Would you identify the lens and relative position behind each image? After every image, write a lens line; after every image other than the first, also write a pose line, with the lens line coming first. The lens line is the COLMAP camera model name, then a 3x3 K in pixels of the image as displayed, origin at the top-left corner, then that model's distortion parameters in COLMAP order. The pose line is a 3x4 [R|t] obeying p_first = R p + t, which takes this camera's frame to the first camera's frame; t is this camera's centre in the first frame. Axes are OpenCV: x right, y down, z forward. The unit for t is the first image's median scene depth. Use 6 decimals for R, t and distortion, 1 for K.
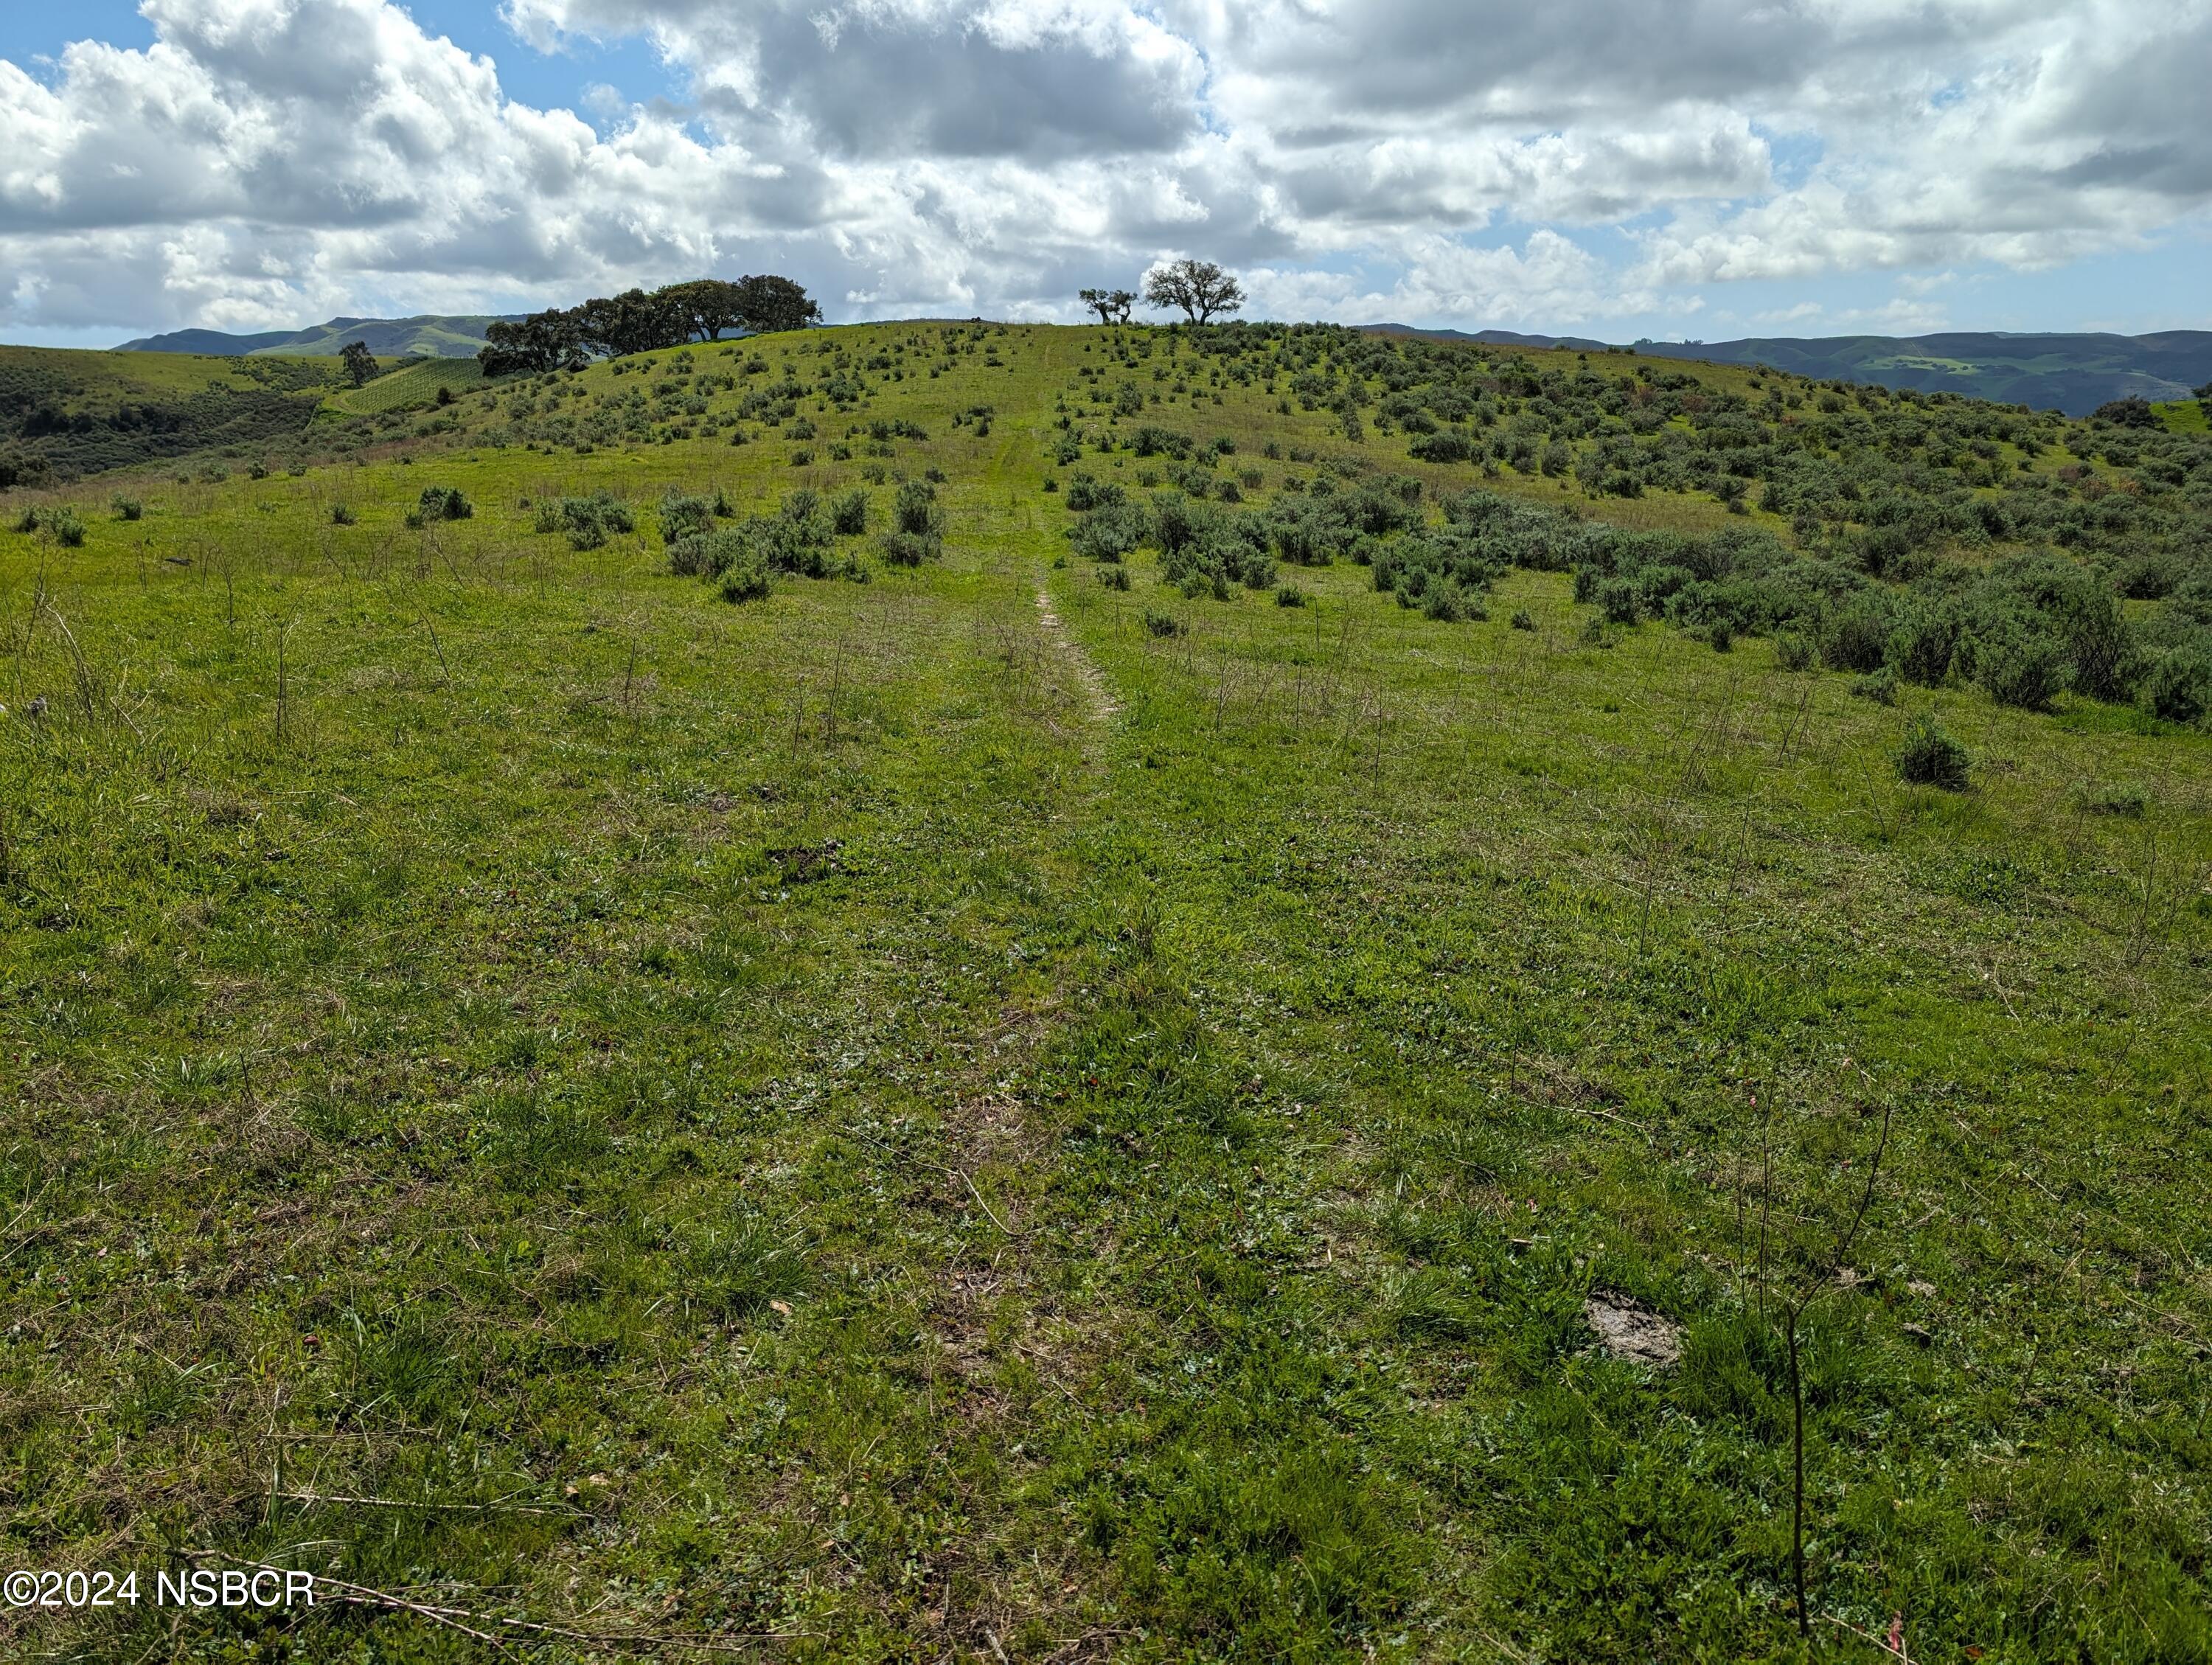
lens RADIAL K [[1610.0, 0, 1106.0], [0, 1610.0, 832.5], [0, 0, 1]] dist [-0.077449, 0.093226]
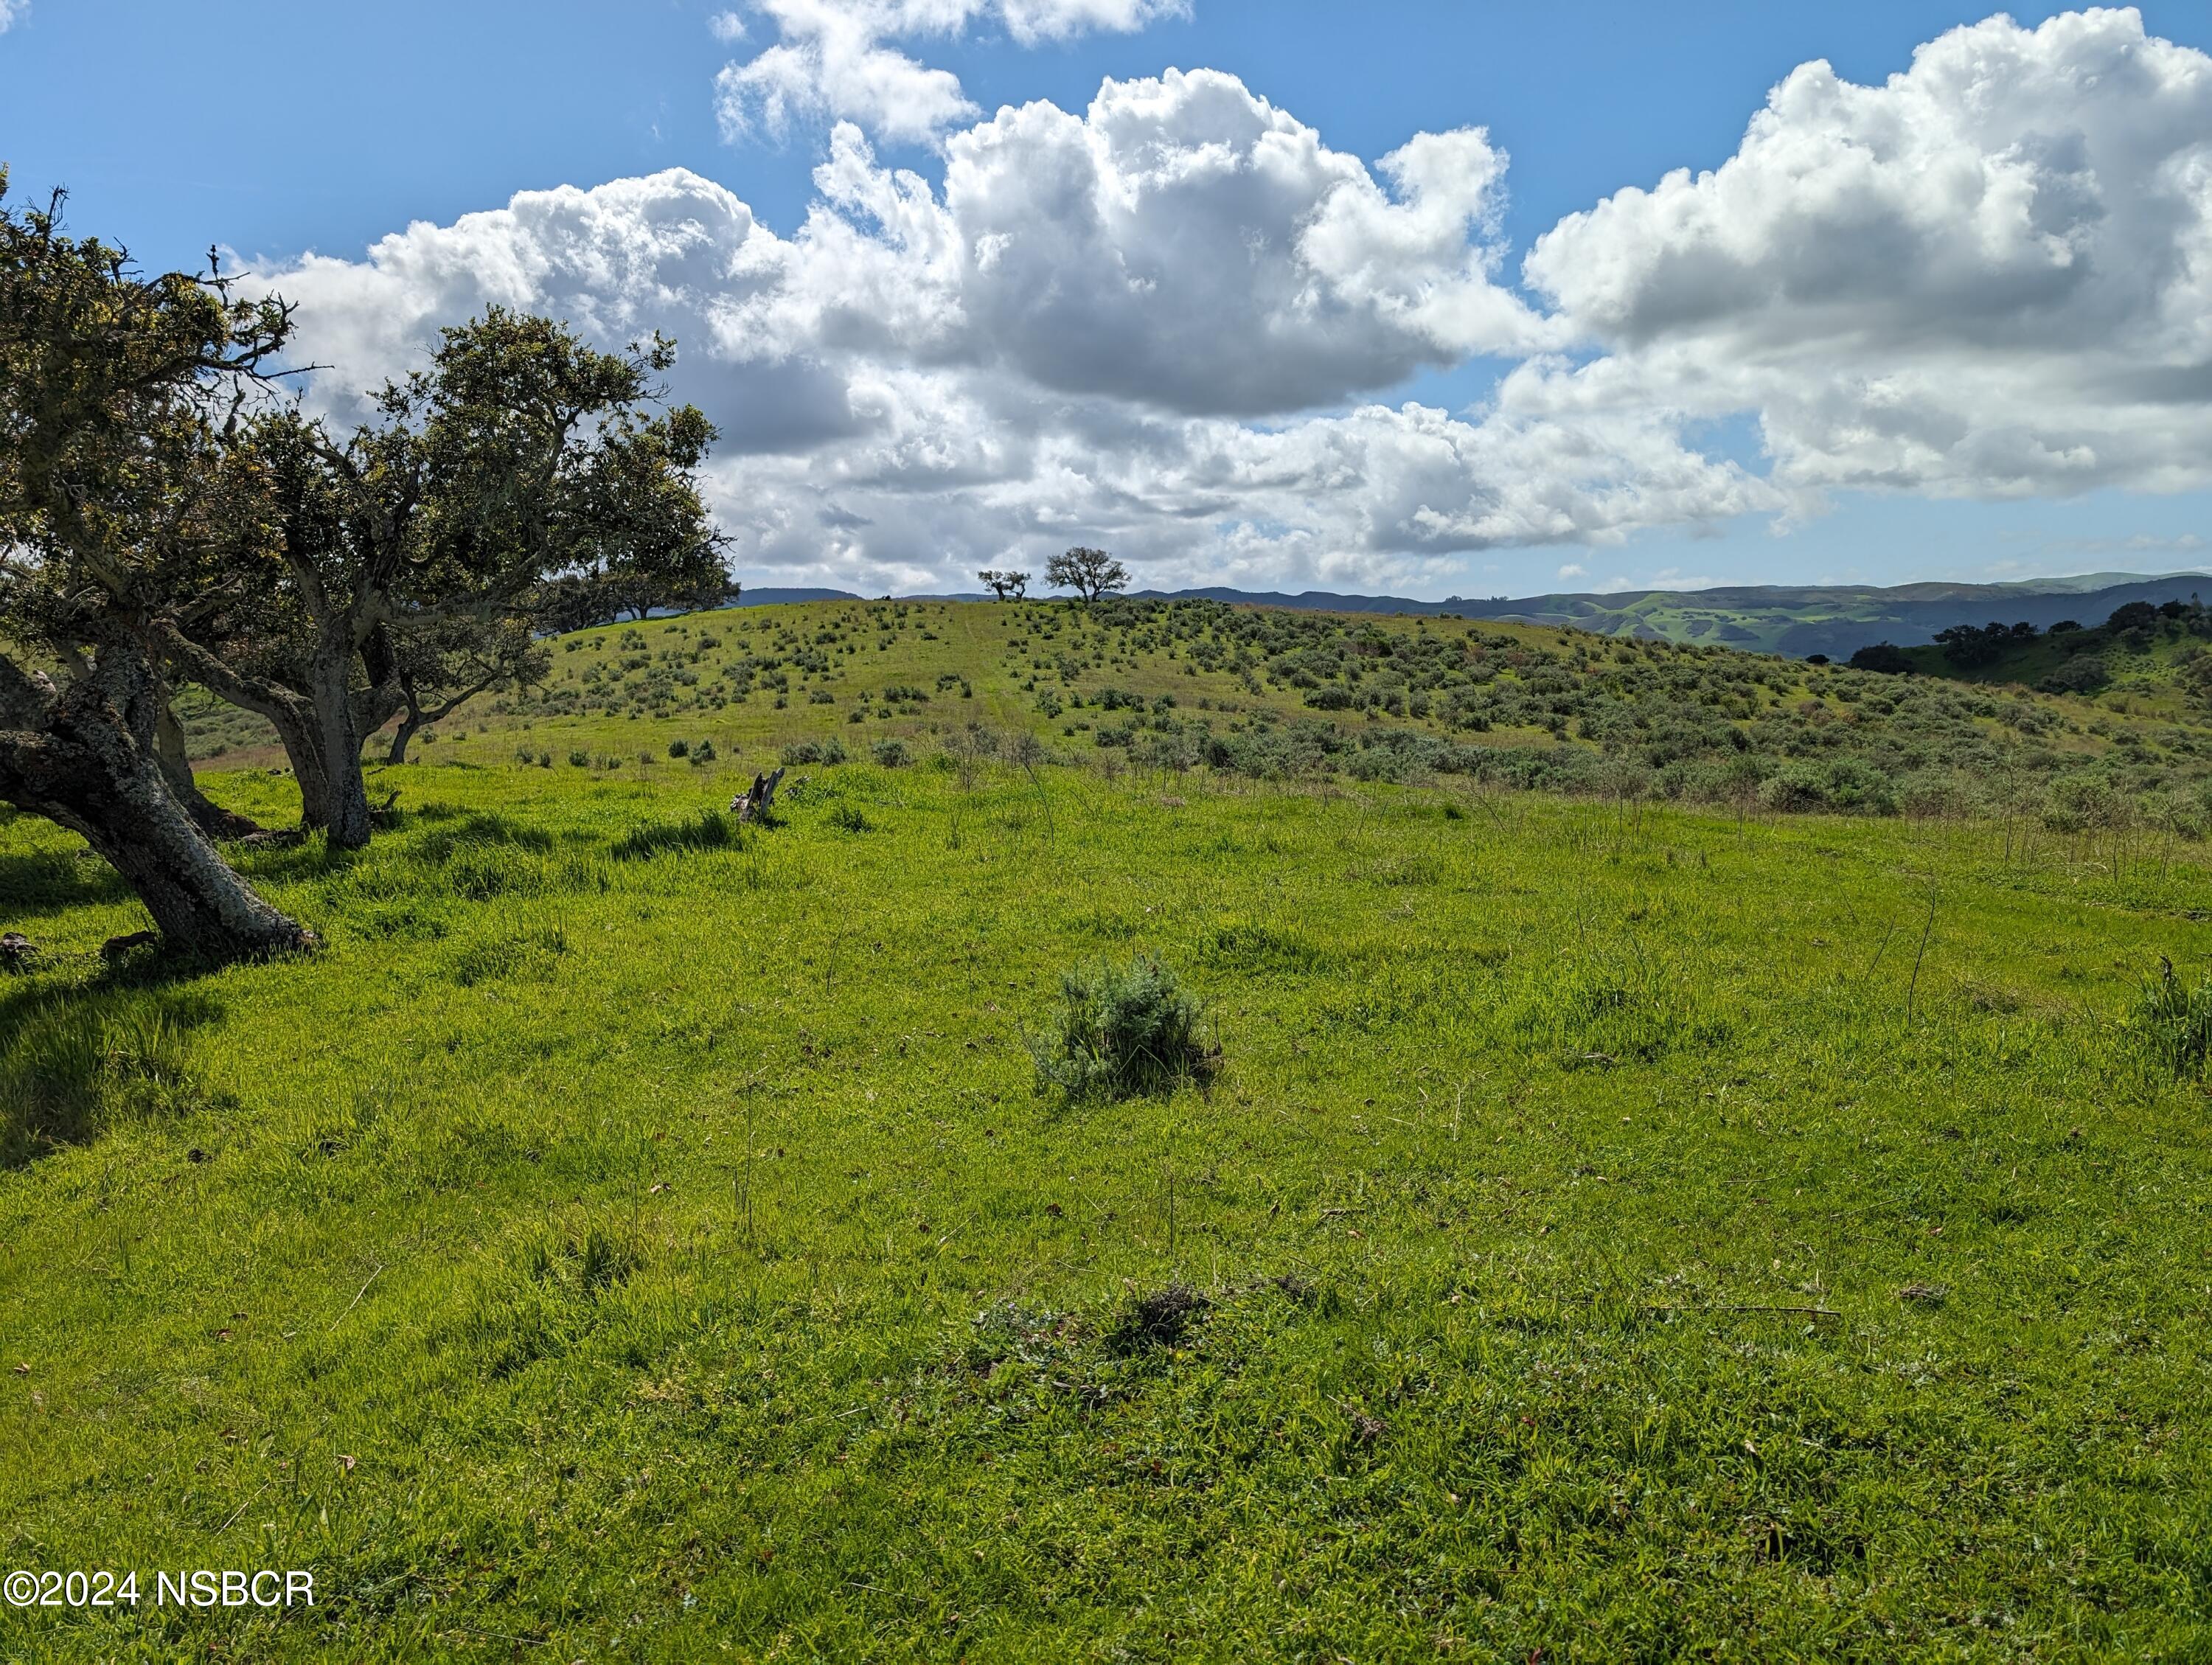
lens RADIAL K [[1610.0, 0, 1106.0], [0, 1610.0, 832.5], [0, 0, 1]] dist [-0.077449, 0.093226]
pose [[0.994751, -0.028259, 0.098349, -0.070765], [0.043426, 0.986854, -0.155670, 0.040591], [-0.092657, 0.159124, 0.982901, -0.163261]]
